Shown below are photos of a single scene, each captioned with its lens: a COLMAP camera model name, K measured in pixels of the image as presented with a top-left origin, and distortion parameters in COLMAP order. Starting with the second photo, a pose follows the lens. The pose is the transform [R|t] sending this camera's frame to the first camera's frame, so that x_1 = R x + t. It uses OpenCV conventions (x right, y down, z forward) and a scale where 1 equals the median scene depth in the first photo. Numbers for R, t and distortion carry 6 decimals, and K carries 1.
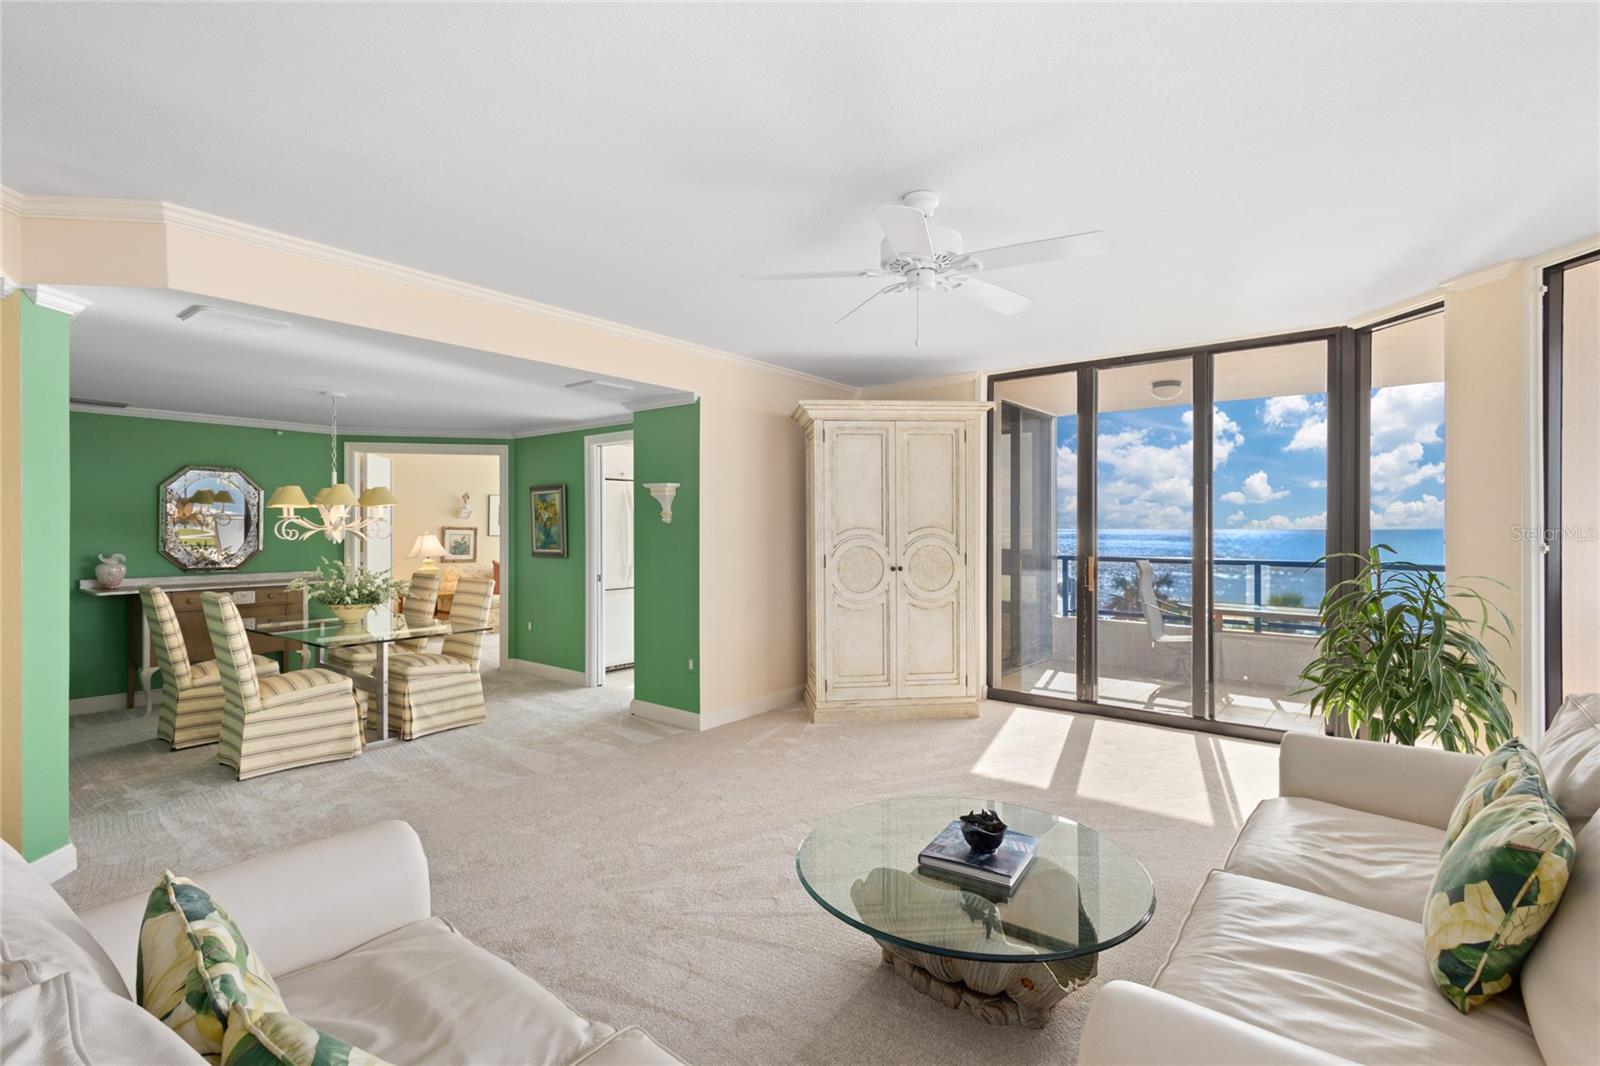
lens RADIAL K [[742.4, 0, 799.3], [0, 742.4, 536.3], [0, 0, 1]] dist [0.008665, -0.000399]
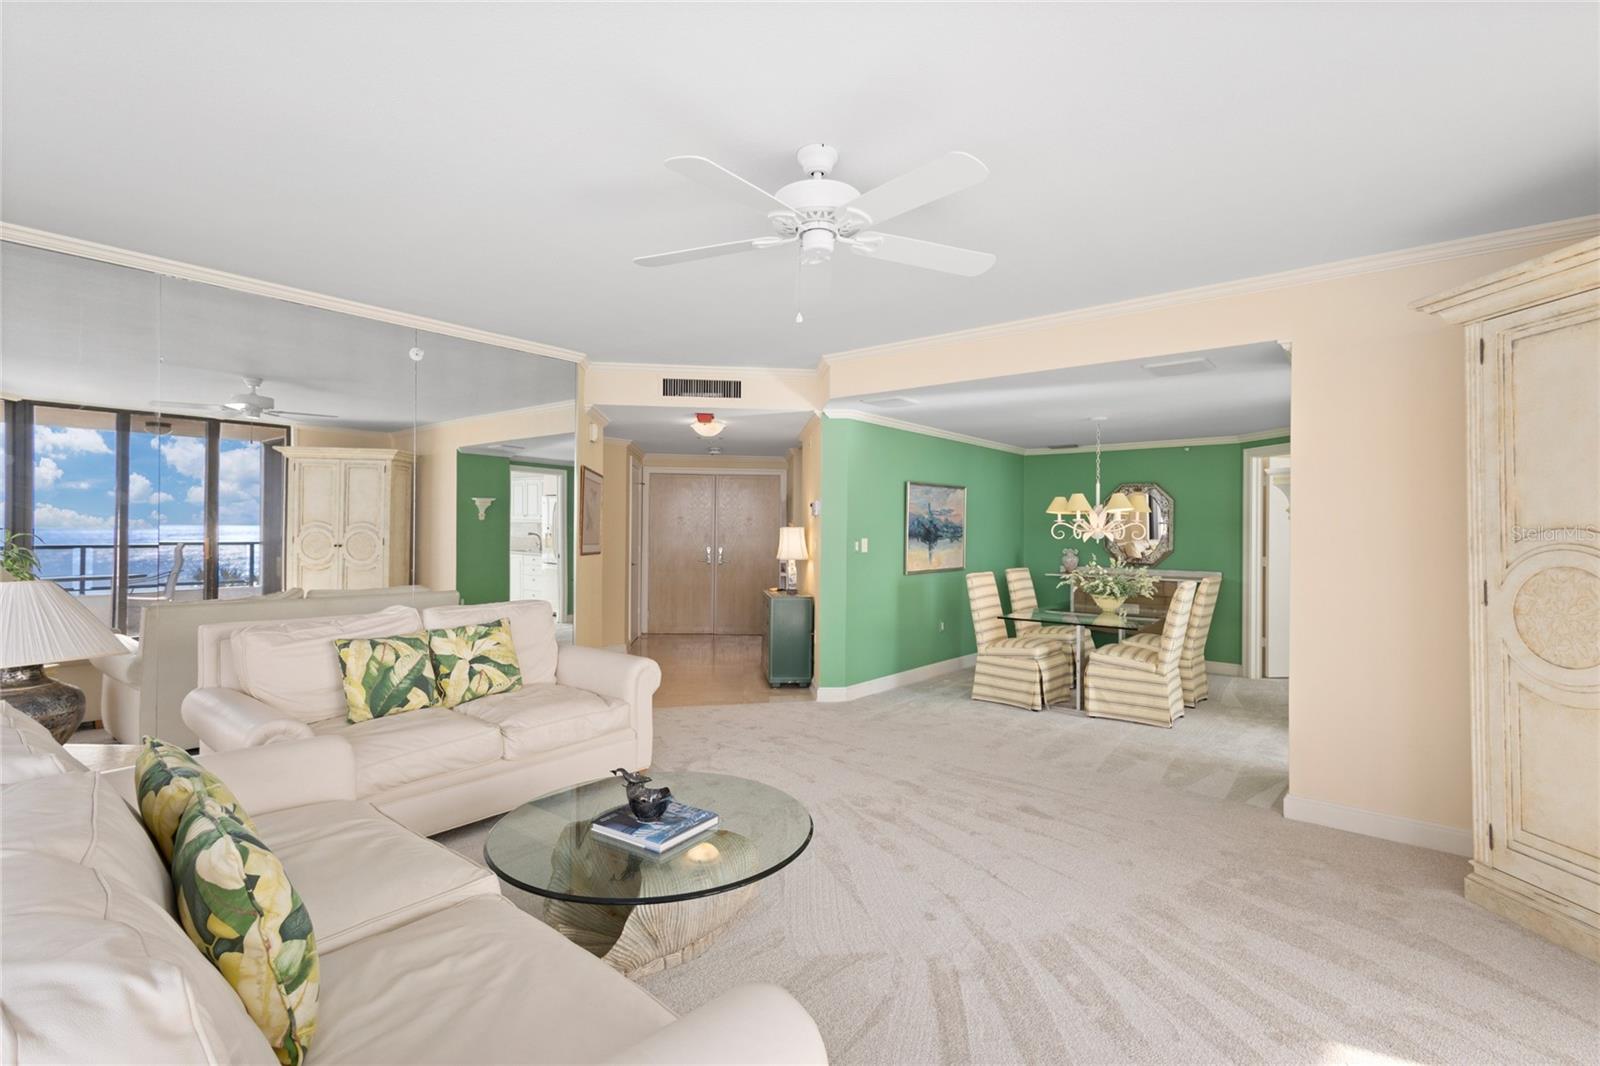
lens RADIAL K [[742.4, 0, 799.3], [0, 742.4, 536.3], [0, 0, 1]] dist [0.008665, -0.000399]
pose [[-0.027929, 0.006682, -0.999588, 0.595972], [-0.023255, 0.999703, 0.007332, 0.001469], [0.999339, 0.023450, -0.027765, 0.563012]]
